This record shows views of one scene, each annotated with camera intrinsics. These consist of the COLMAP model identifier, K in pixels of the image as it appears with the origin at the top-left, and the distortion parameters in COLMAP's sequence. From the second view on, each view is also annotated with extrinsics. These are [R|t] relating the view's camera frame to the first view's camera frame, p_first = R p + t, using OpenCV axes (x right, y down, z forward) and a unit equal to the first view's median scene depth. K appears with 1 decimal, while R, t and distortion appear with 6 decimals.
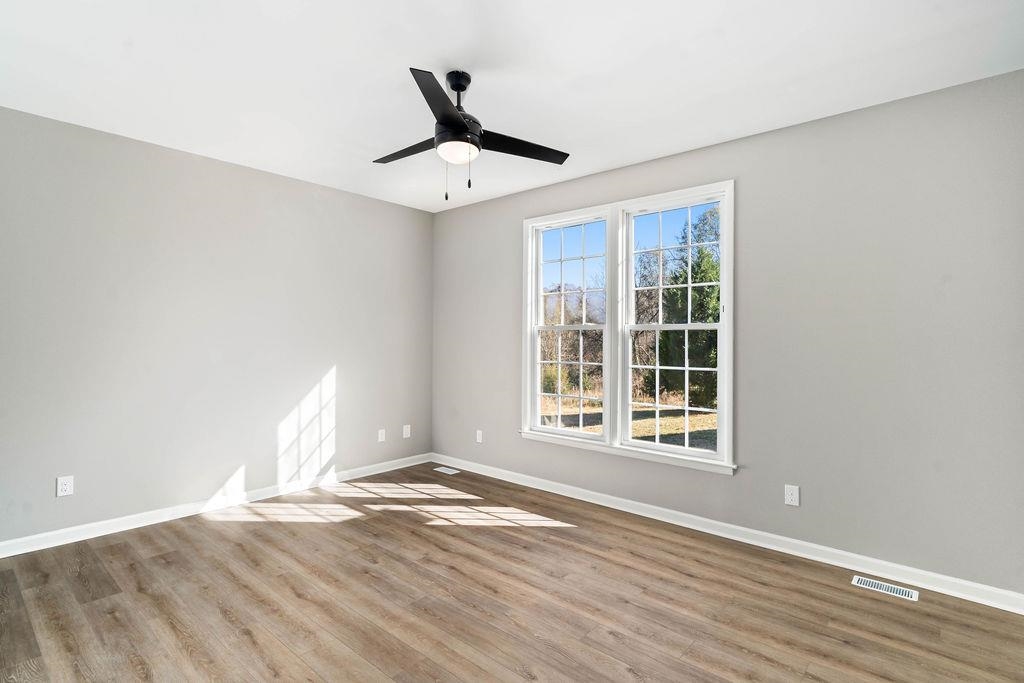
lens RADIAL K [[493.0, 0, 515.8], [0, 493.0, 340.8], [0, 0, 1]] dist [0.011816, -0.000523]
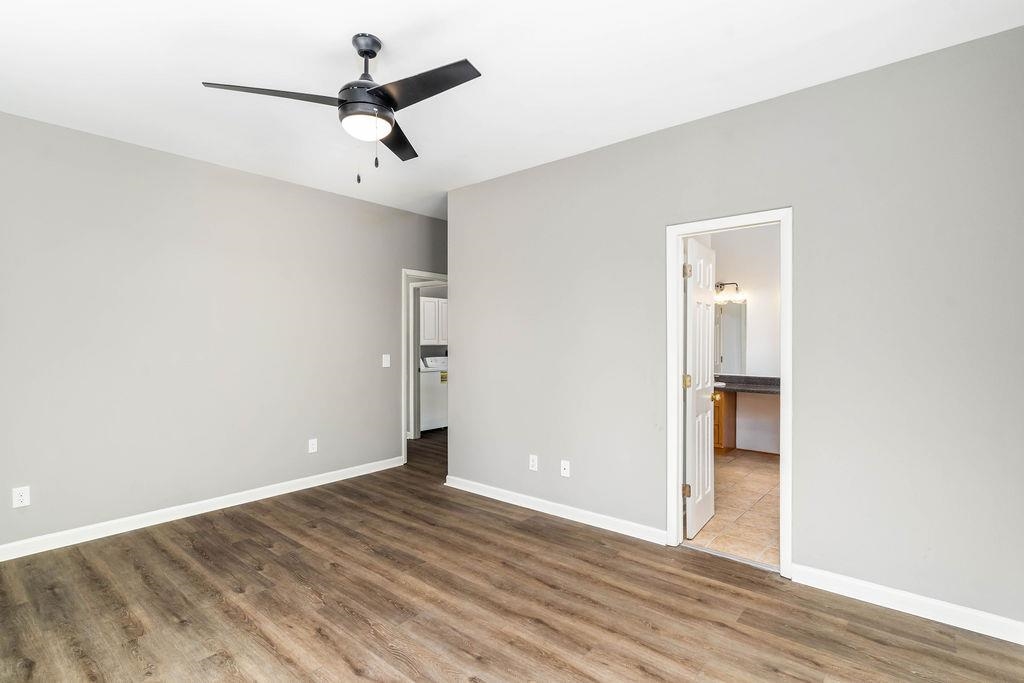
lens RADIAL K [[489.8, 0, 512.1], [0, 489.8, 340.6], [0, 0, 1]] dist [-0.000505, 0.002665]
pose [[-0.999960, -0.006837, -0.005840, -0.399169], [-0.006856, 0.999971, 0.003162, -0.004013], [0.005818, 0.003202, -0.999978, 2.004856]]
